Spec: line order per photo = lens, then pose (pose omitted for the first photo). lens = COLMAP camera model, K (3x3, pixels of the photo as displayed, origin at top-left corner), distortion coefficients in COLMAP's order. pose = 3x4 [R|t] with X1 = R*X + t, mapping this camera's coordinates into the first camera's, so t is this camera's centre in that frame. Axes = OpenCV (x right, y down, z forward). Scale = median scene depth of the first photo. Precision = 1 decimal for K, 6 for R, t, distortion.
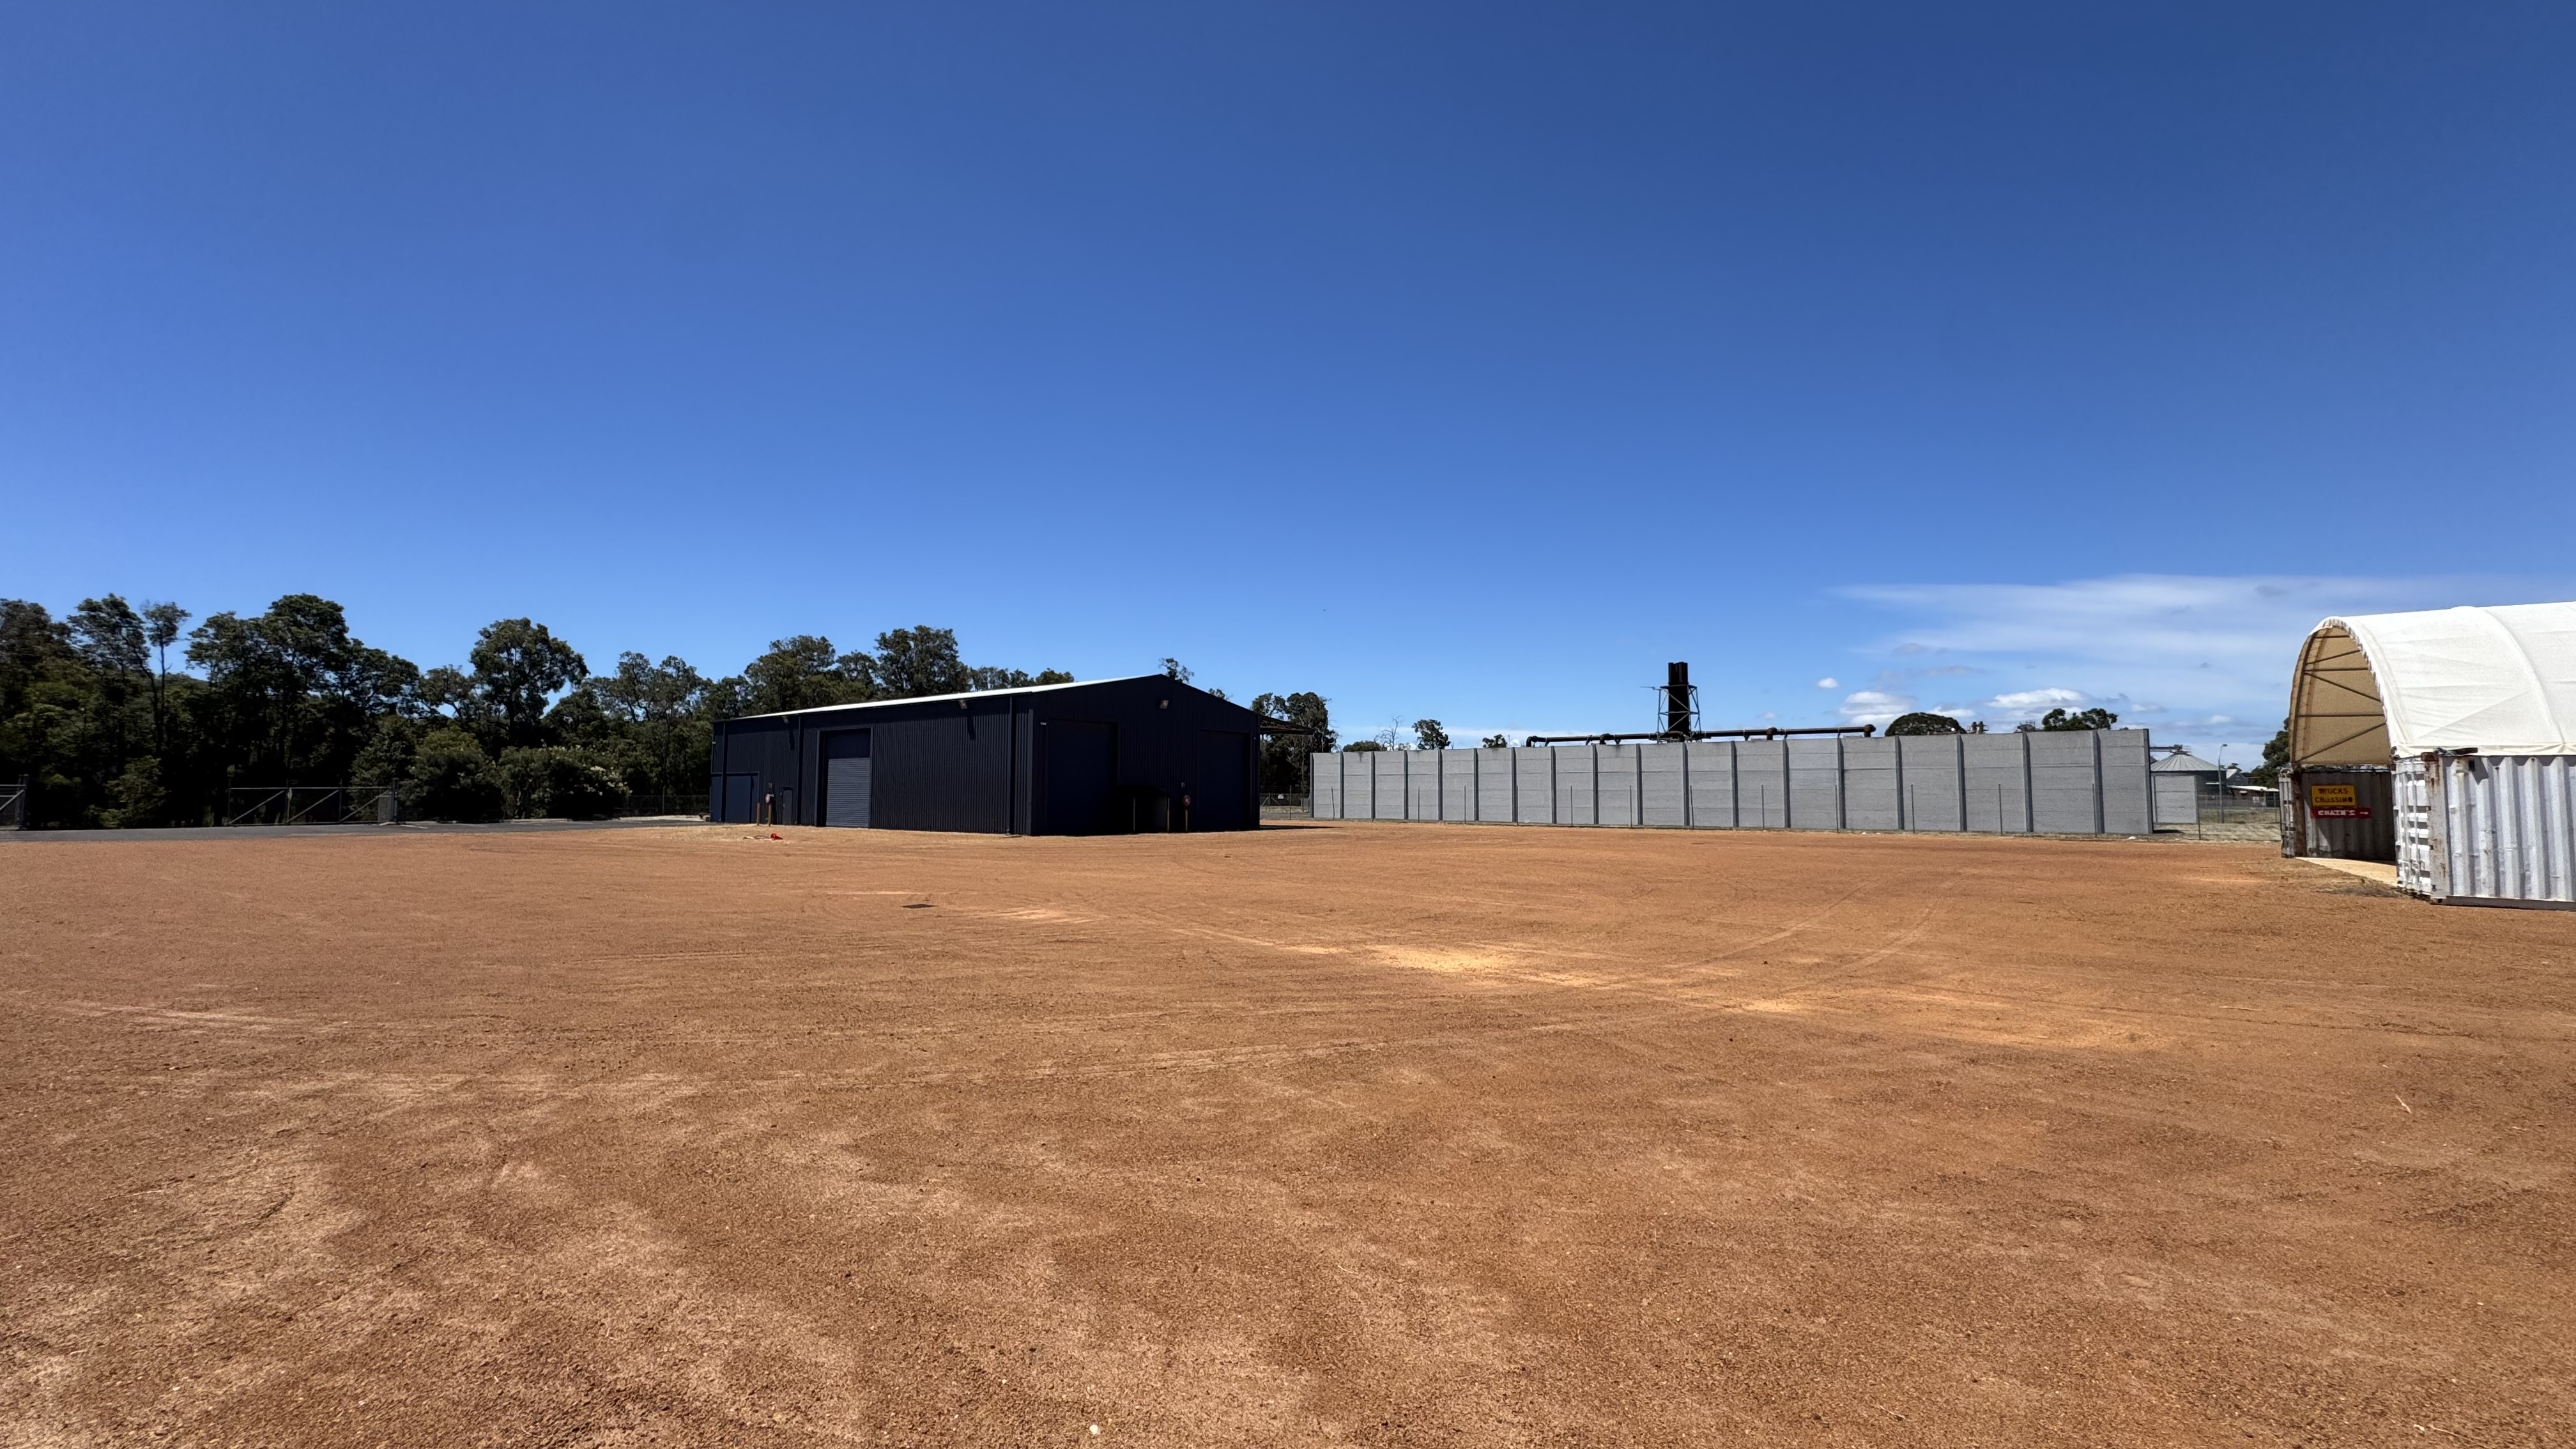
lens RADIAL K [[1024.9, 0, 1288.0], [0, 1024.9, 724.5], [0, 0, 1]] dist [-0.003455, 0.000003]
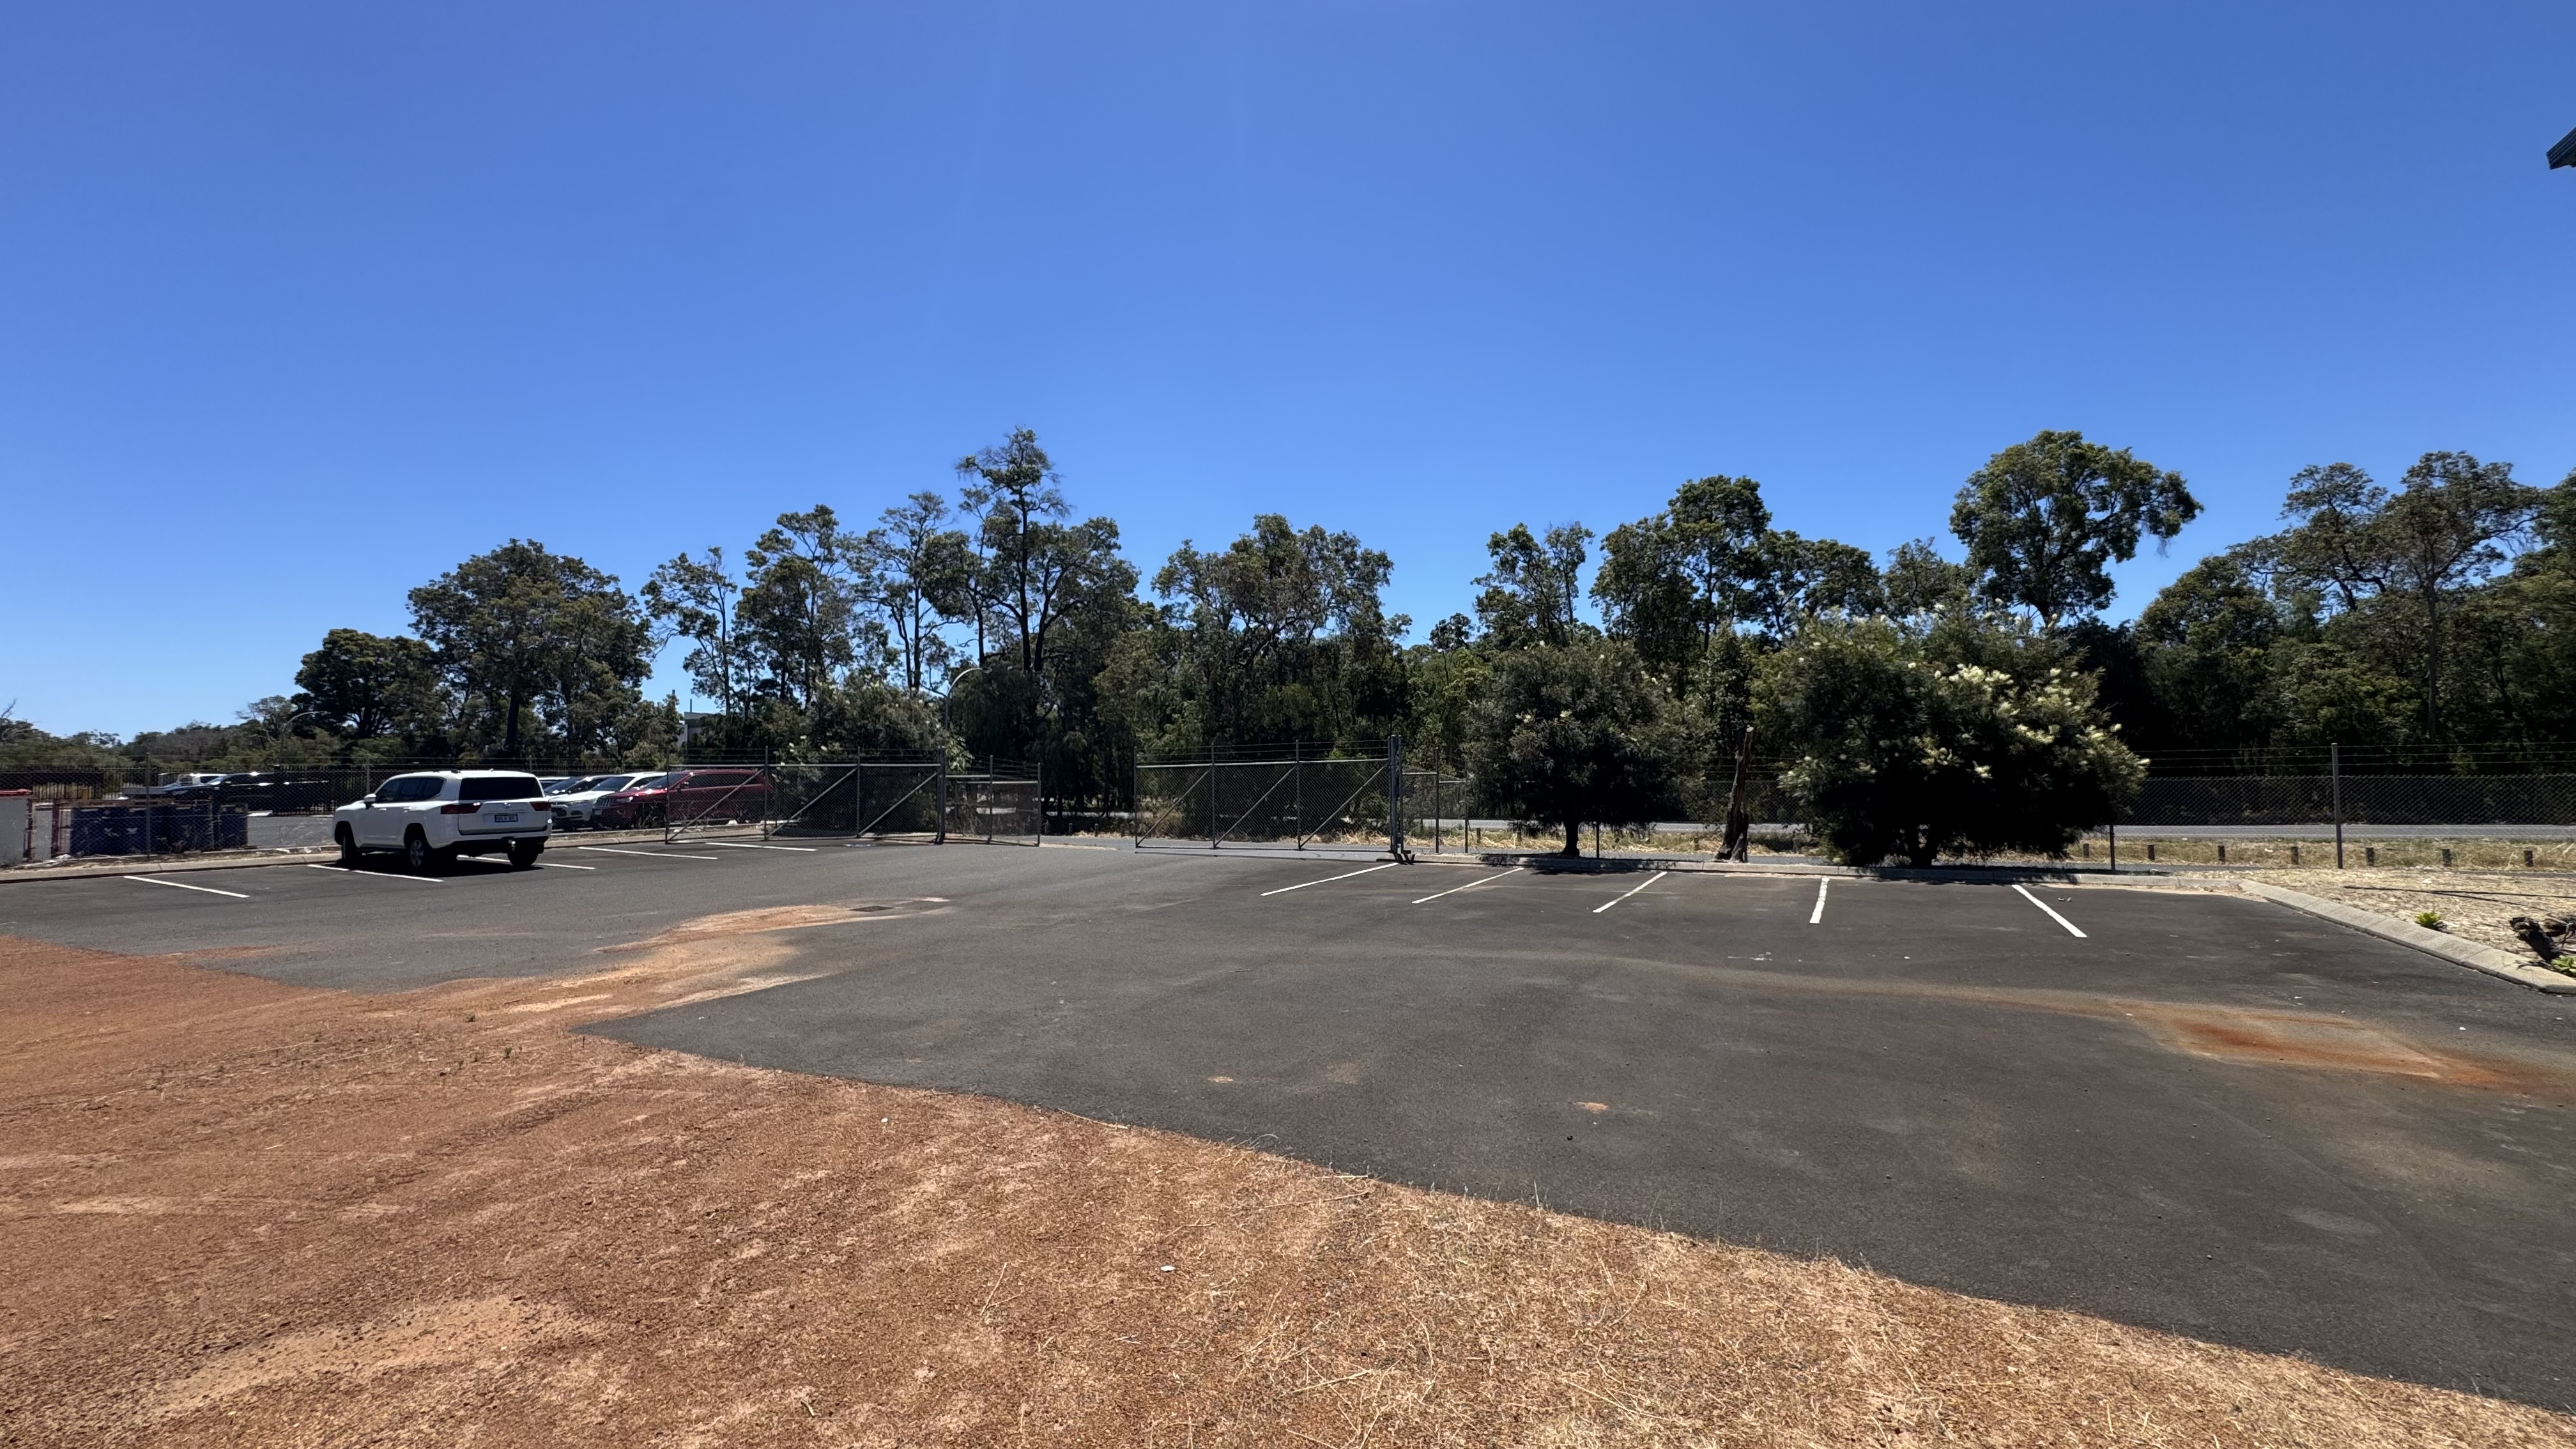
lens RADIAL K [[1031.3, 0, 1236.1], [0, 1031.3, 724.0], [0, 0, 1]] dist [-0.013705, -0.000405]
pose [[0.121782, -0.045347, -0.991520, -0.303888], [0.071086, 0.996789, -0.036857, 0.036693], [0.990008, -0.065995, 0.124615, 0.543771]]
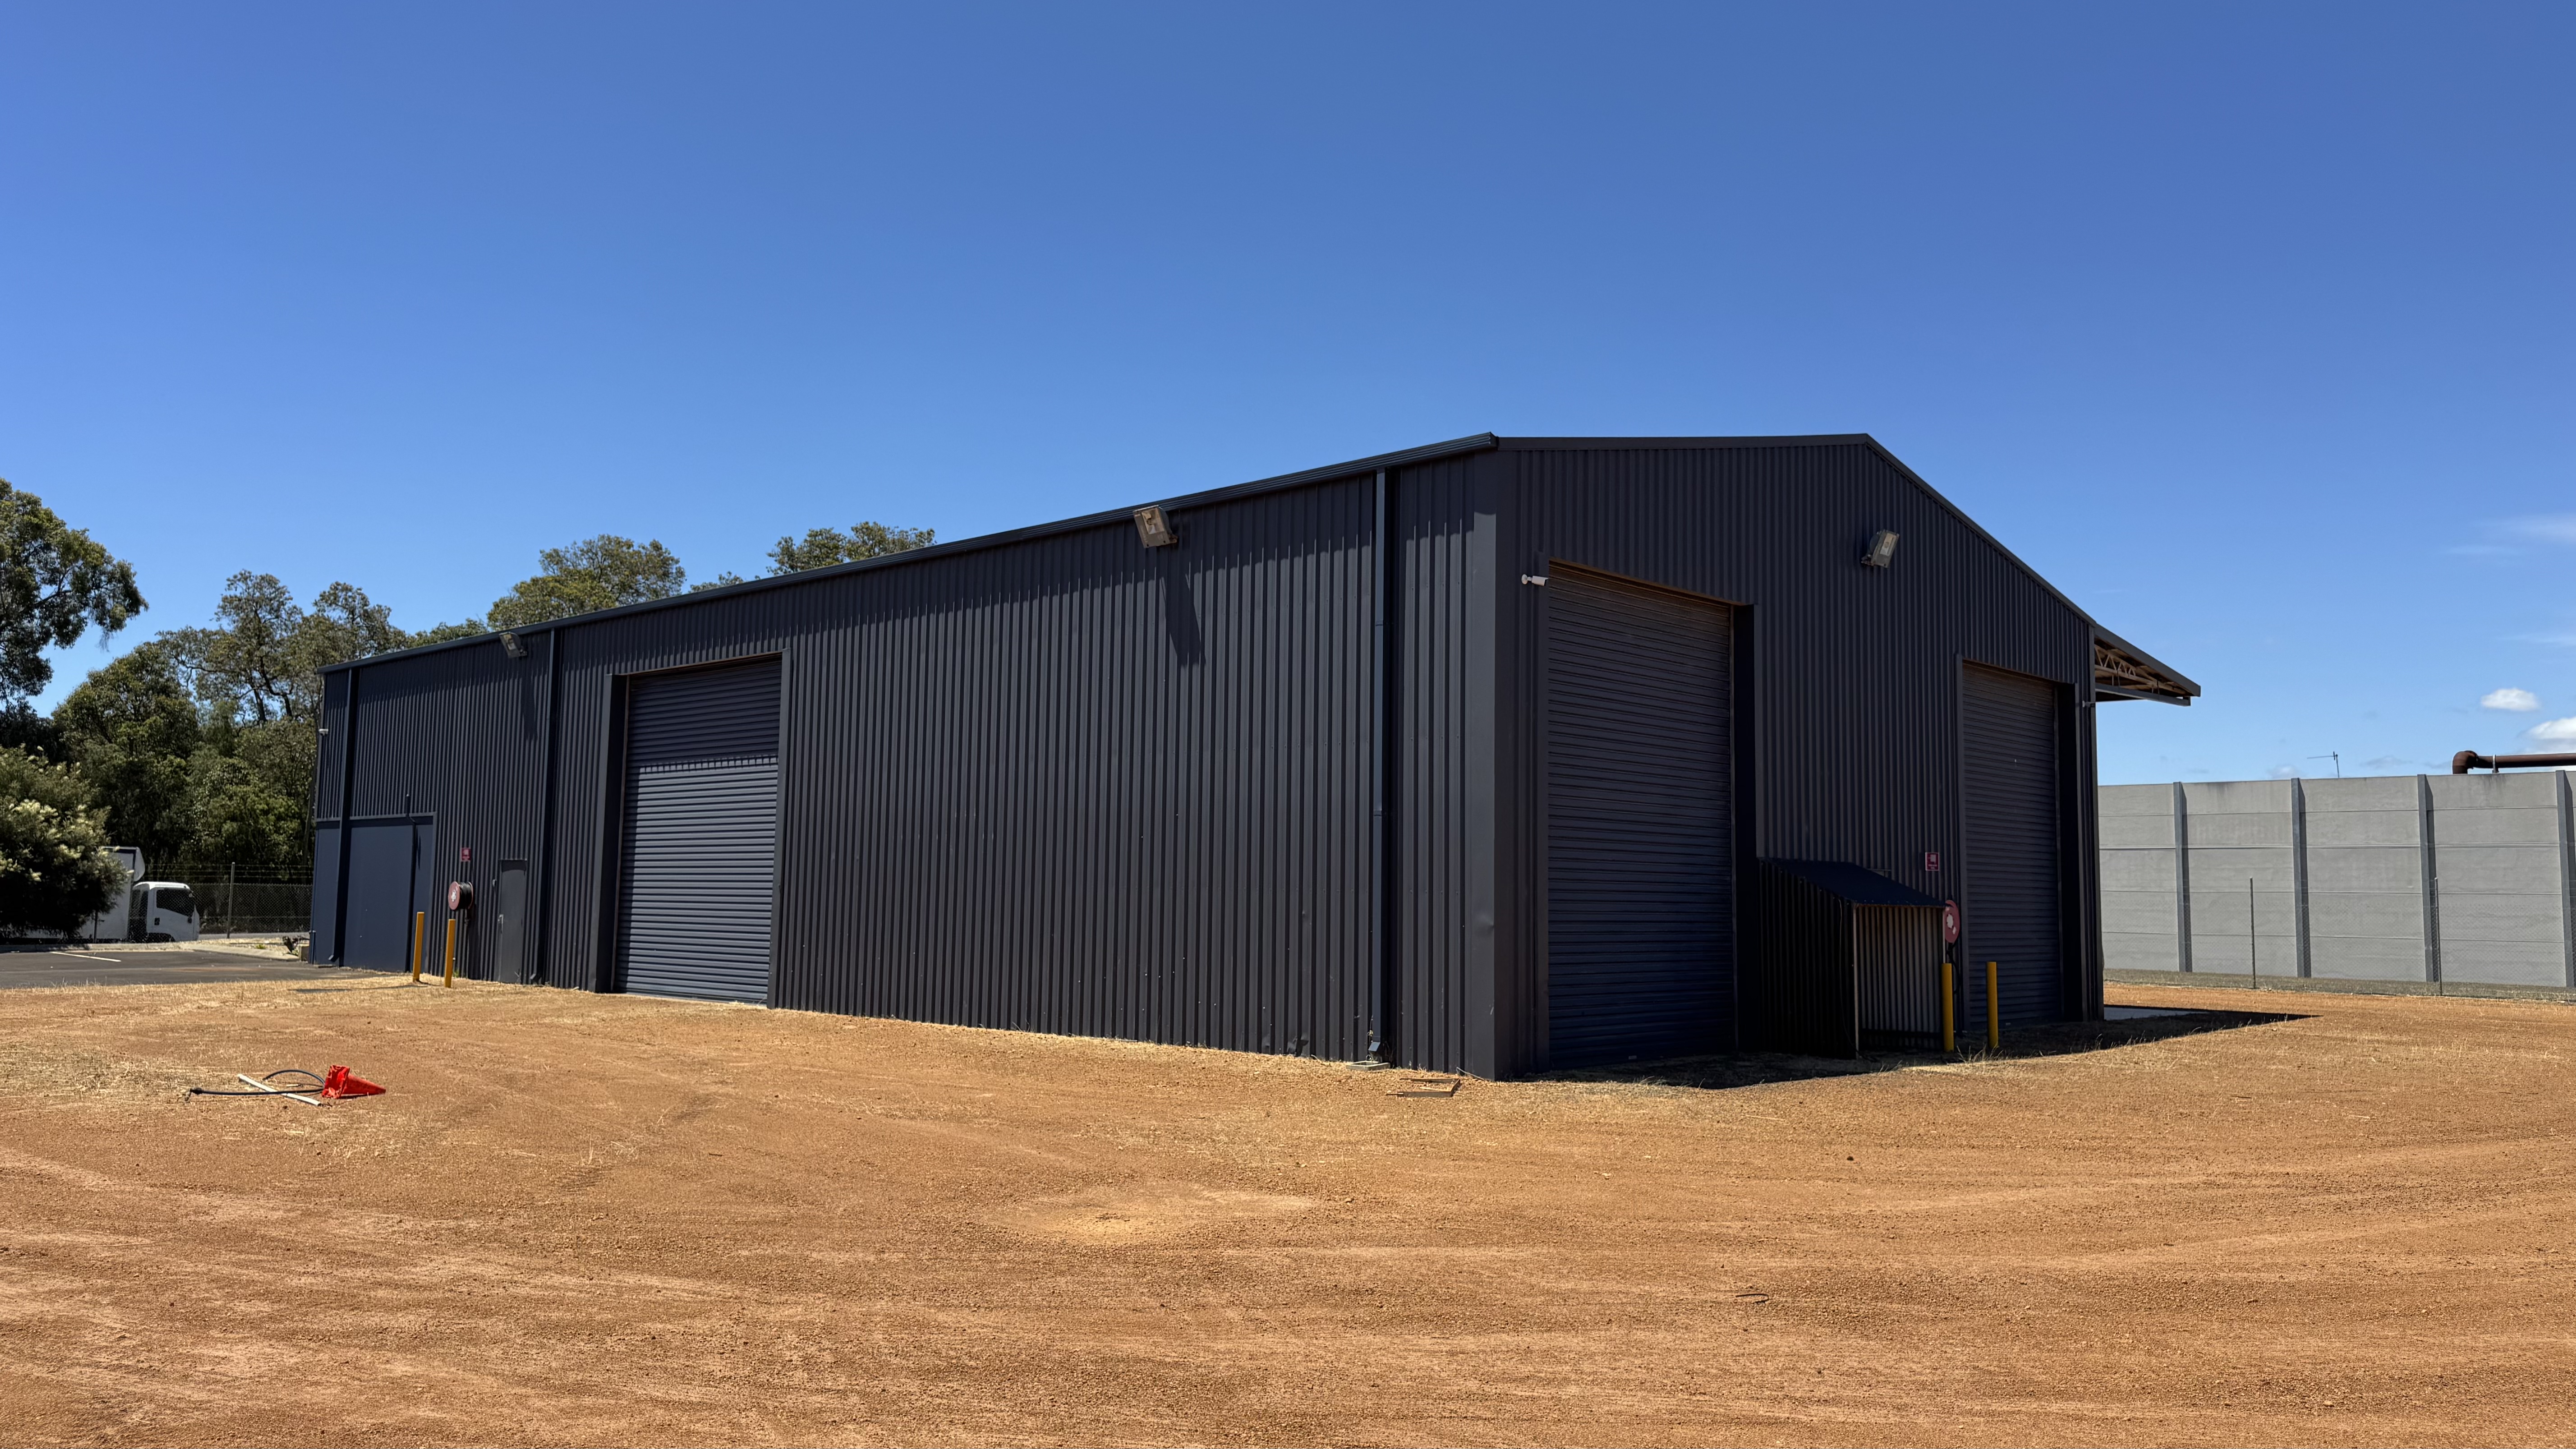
lens RADIAL K [[1771.7, 0, 1288.0], [0, 1771.7, 724.5], [0, 0, 1]] dist [0.005179, -0.002021]
pose [[0.996231, 0.004123, -0.086637, -0.128070], [-0.006540, 0.999597, -0.027635, 0.021123], [0.086488, 0.028098, 0.995857, 0.297044]]
